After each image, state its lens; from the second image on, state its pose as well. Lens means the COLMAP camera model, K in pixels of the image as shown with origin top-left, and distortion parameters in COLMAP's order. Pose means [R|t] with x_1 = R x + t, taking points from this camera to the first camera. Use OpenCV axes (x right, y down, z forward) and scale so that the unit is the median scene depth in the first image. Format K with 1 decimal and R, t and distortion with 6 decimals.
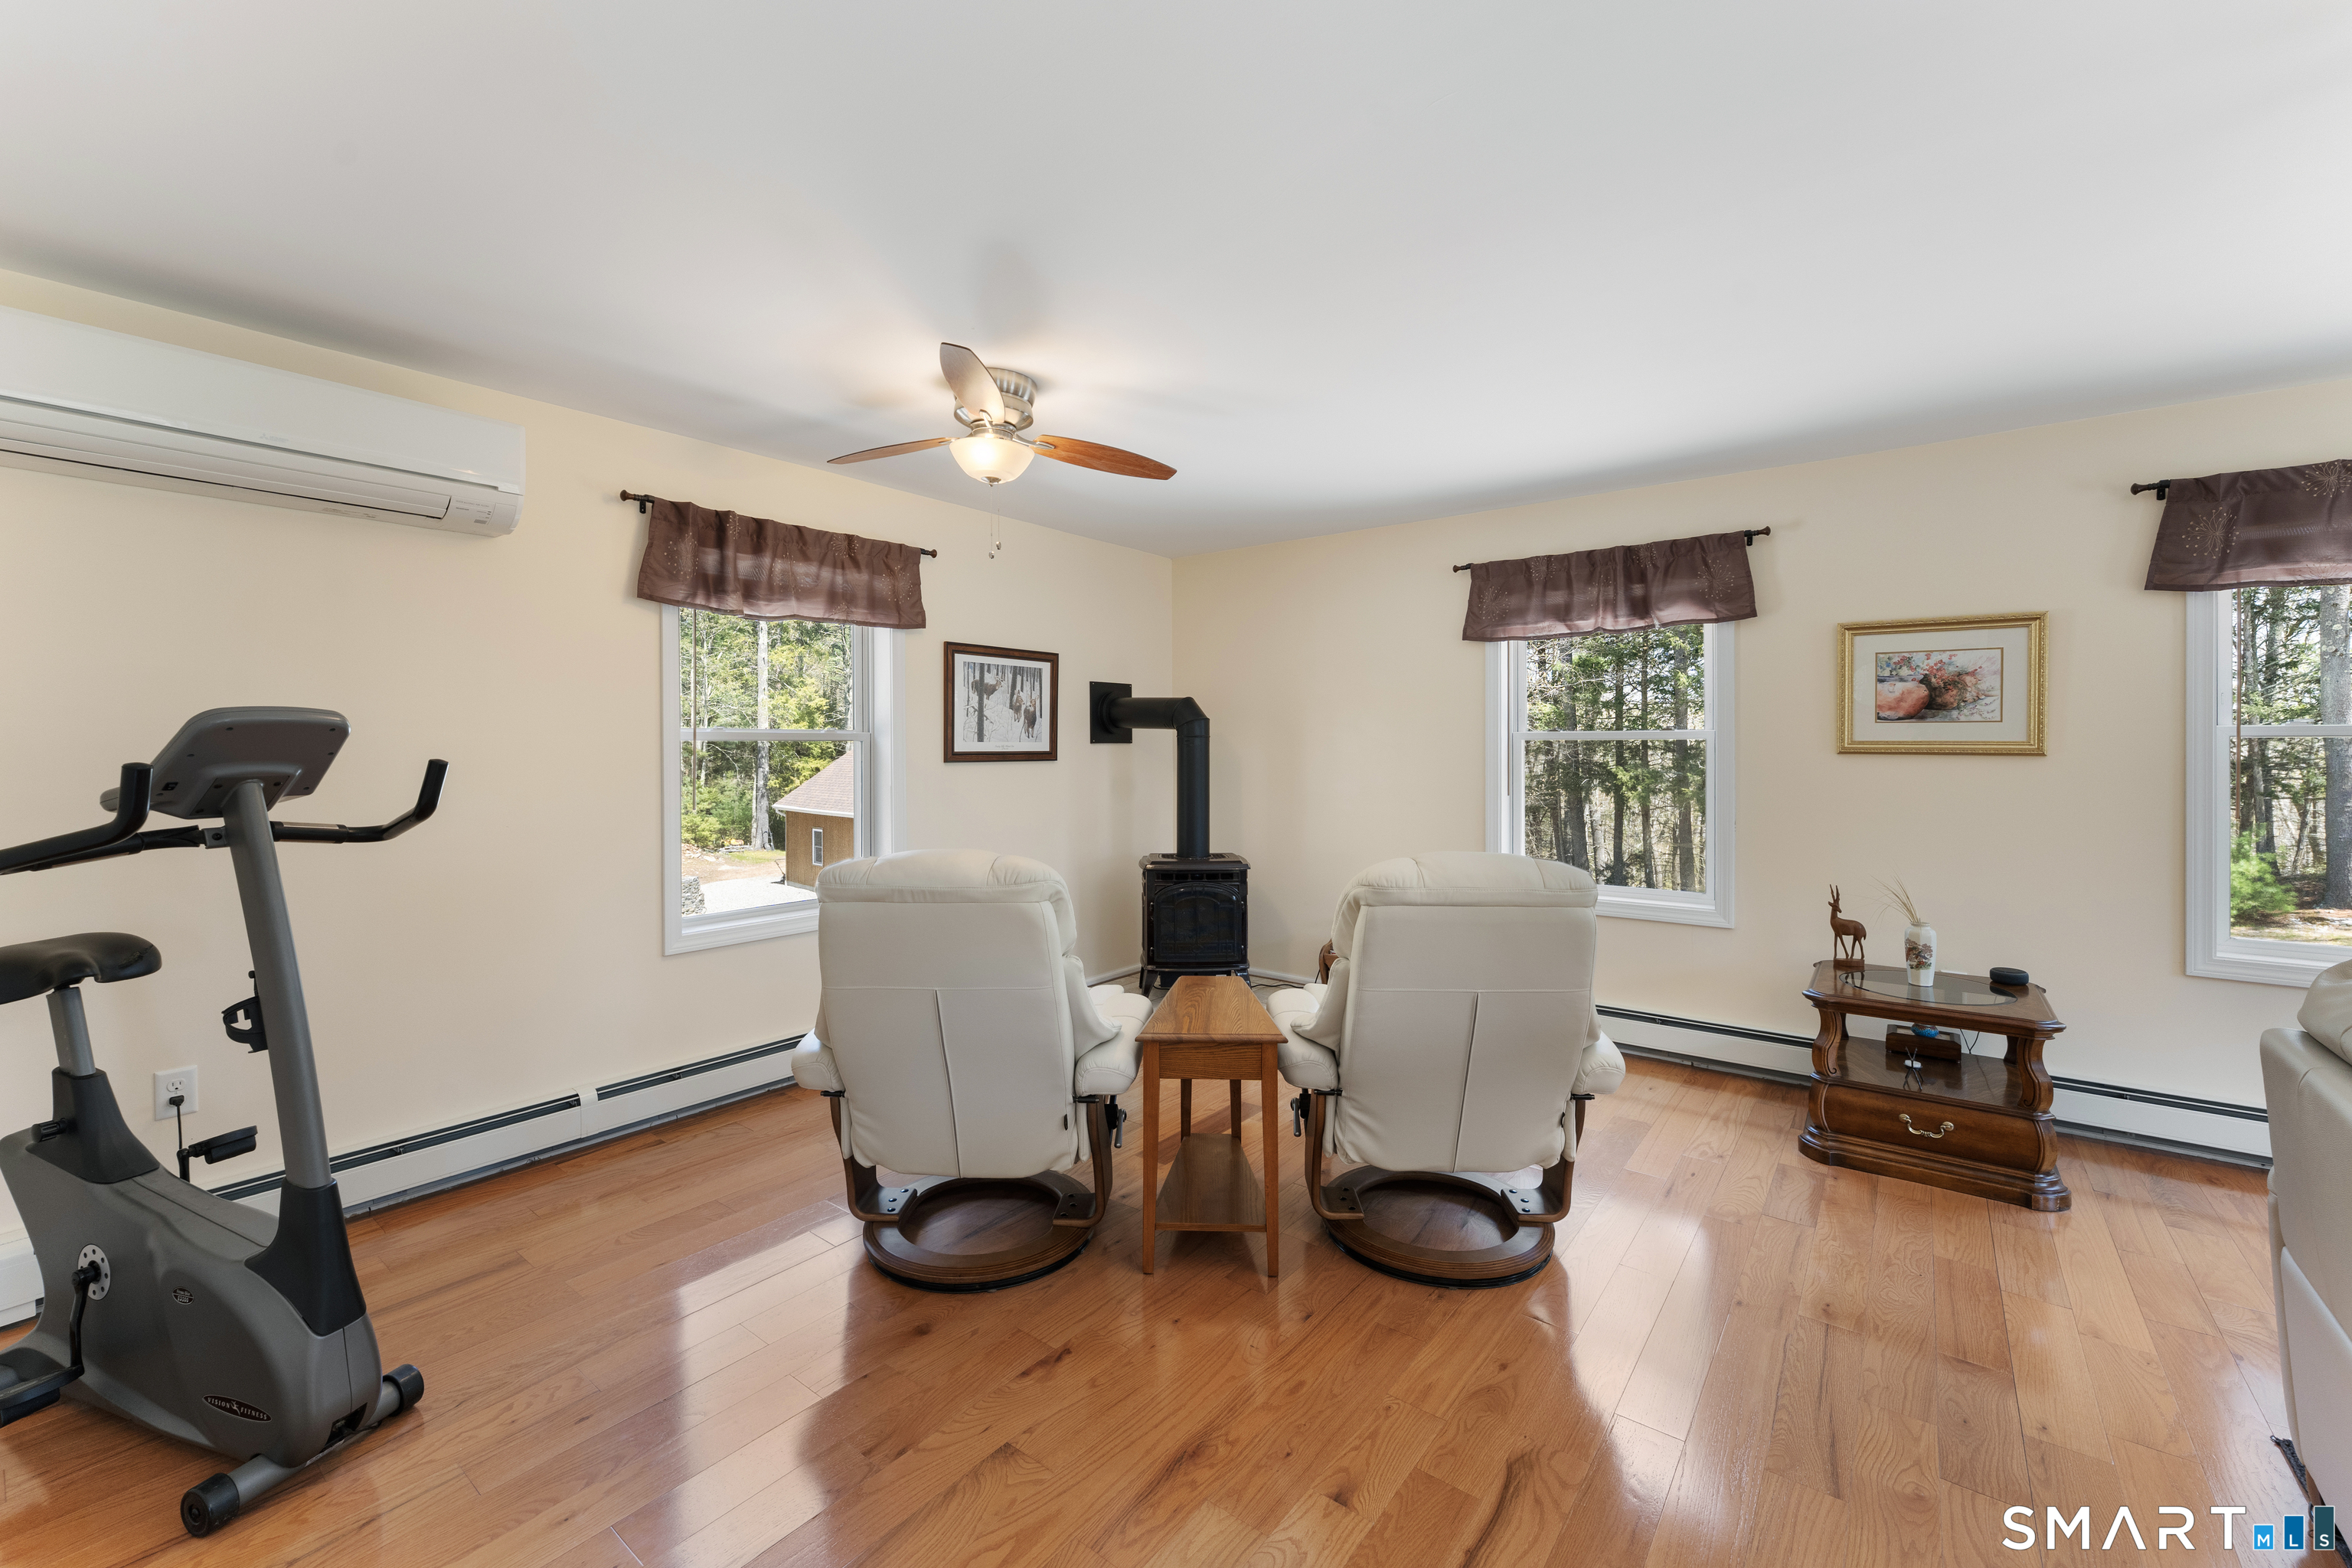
lens RADIAL K [[947.5, 0, 1181.7], [0, 947.5, 749.0], [0, 0, 1]] dist [0.000057, -0.000143]
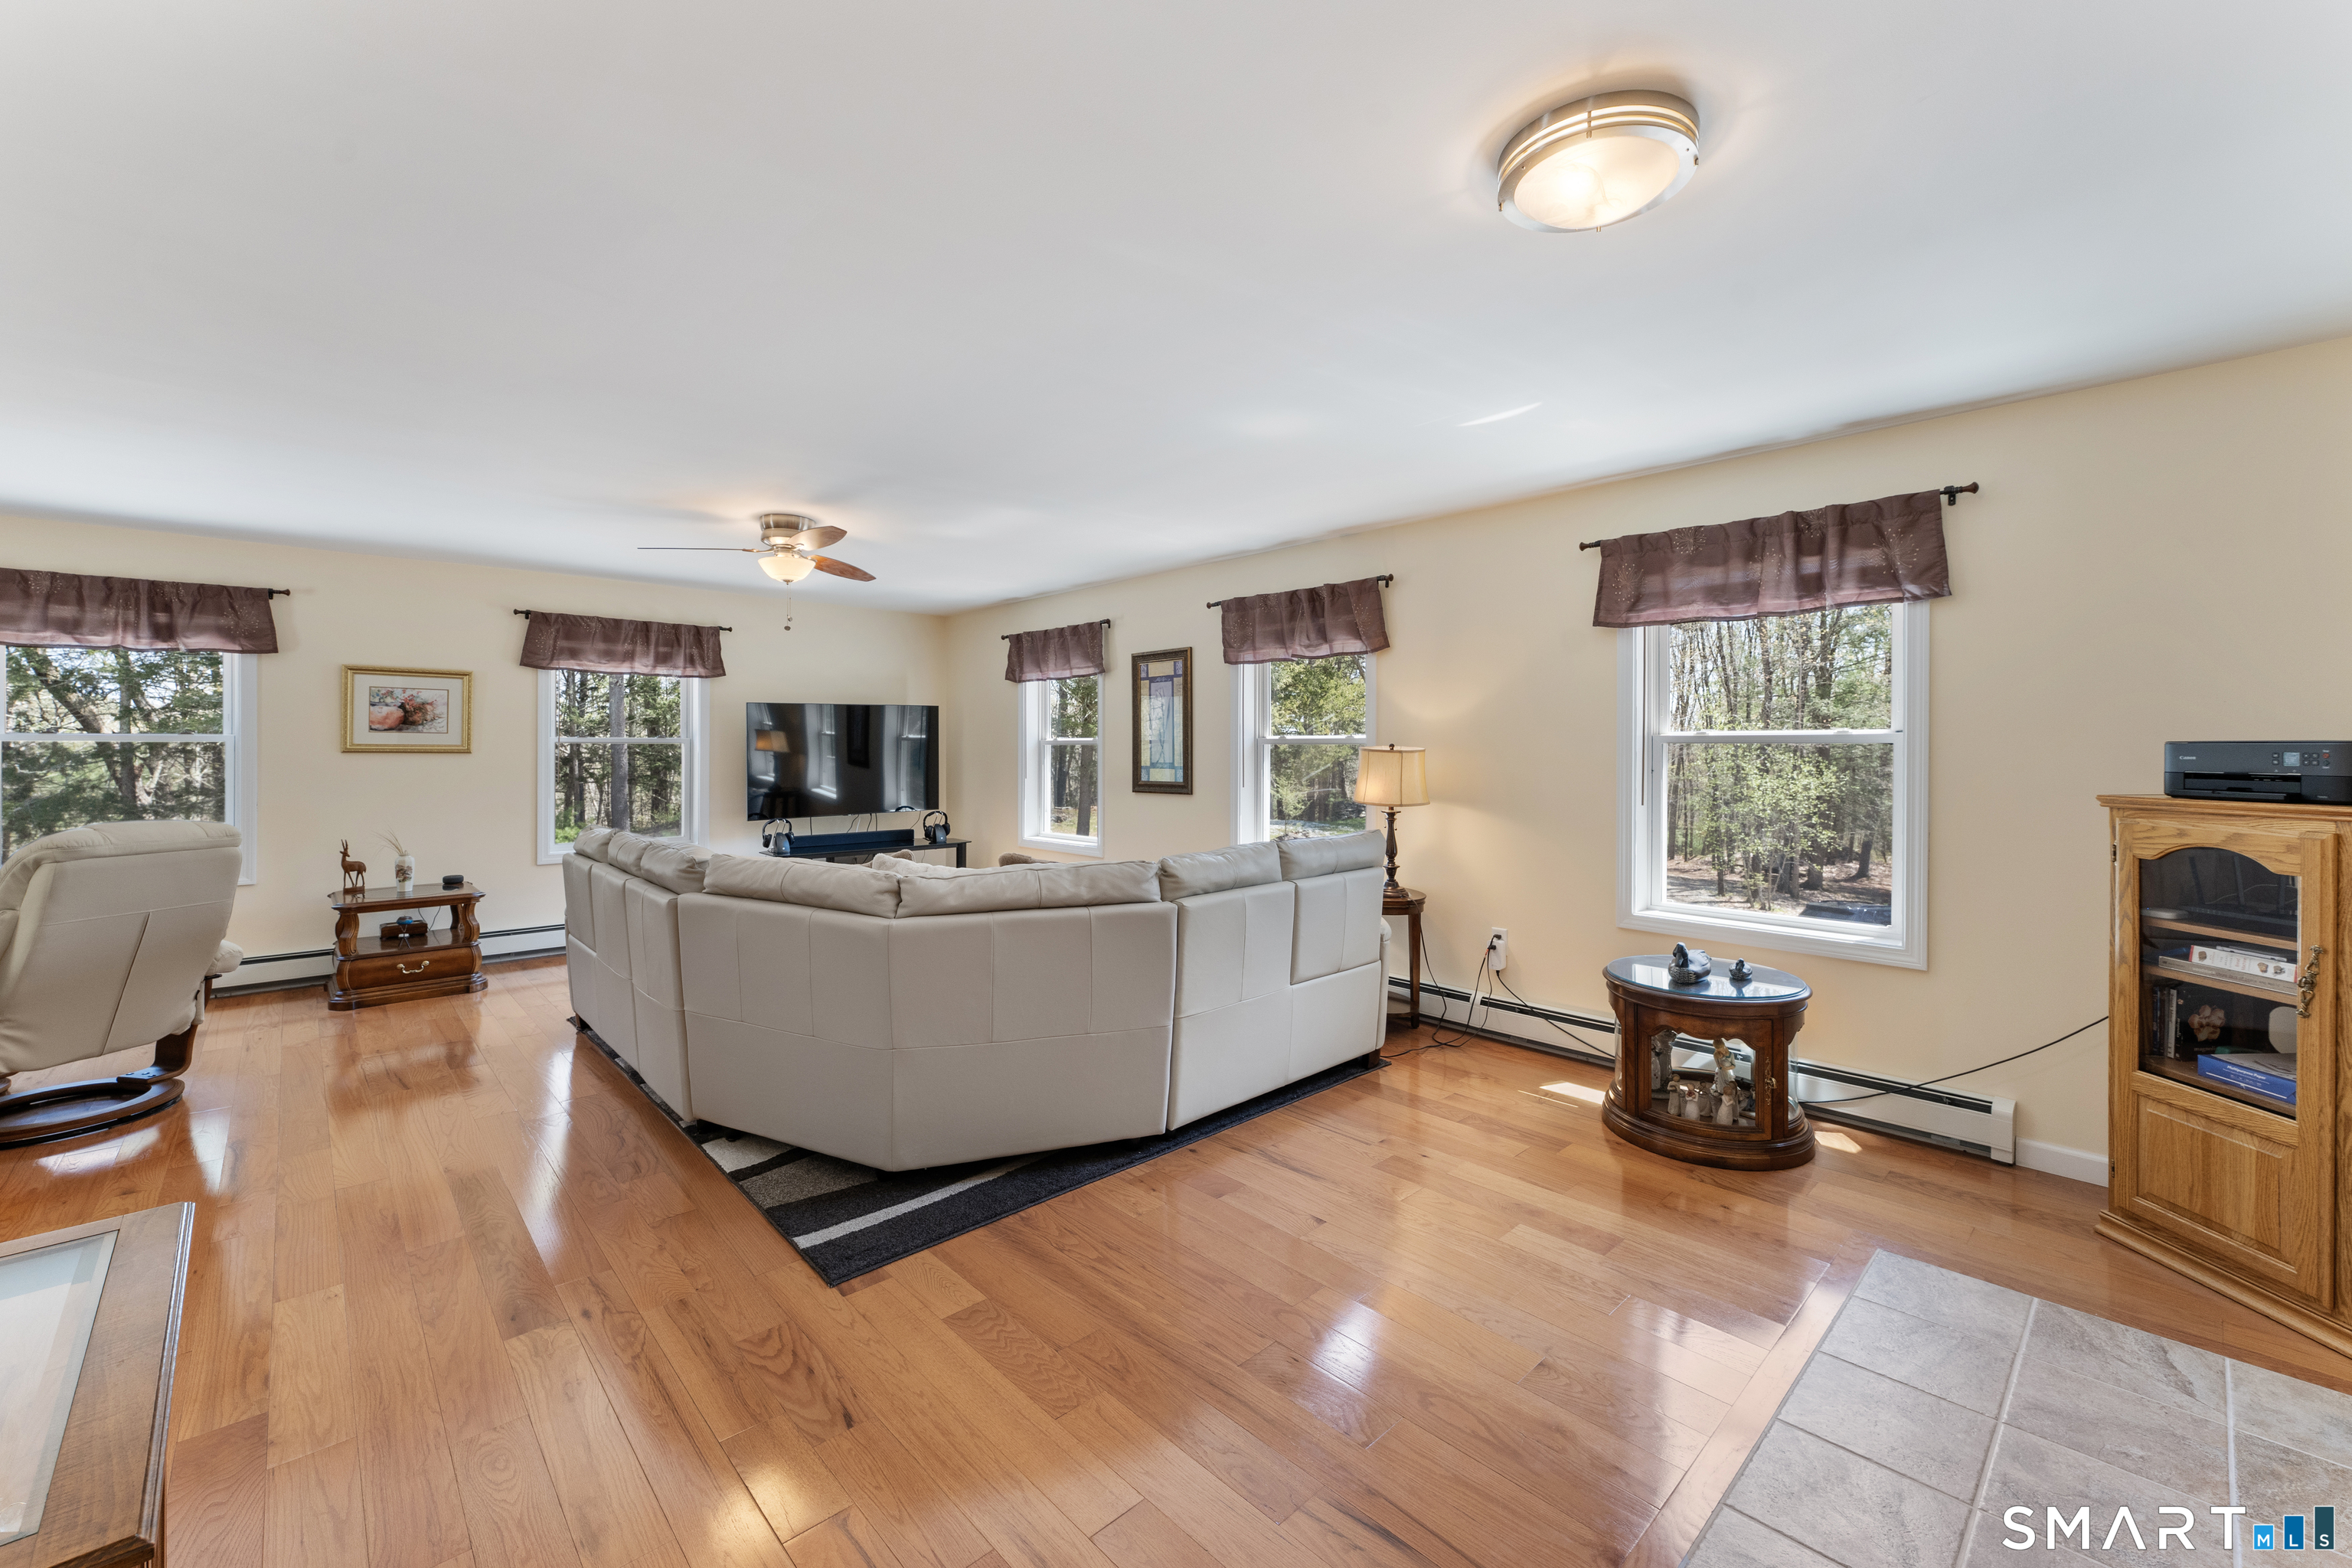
lens RADIAL K [[947.5, 0, 1181.7], [0, 947.5, 749.0], [0, 0, 1]] dist [0.000057, -0.000143]
pose [[0.157134, 0.000414, 0.987577, -0.592322], [-0.001269, 0.999999, -0.000217, -0.001757], [-0.987576, -0.001219, 0.157134, -0.554812]]
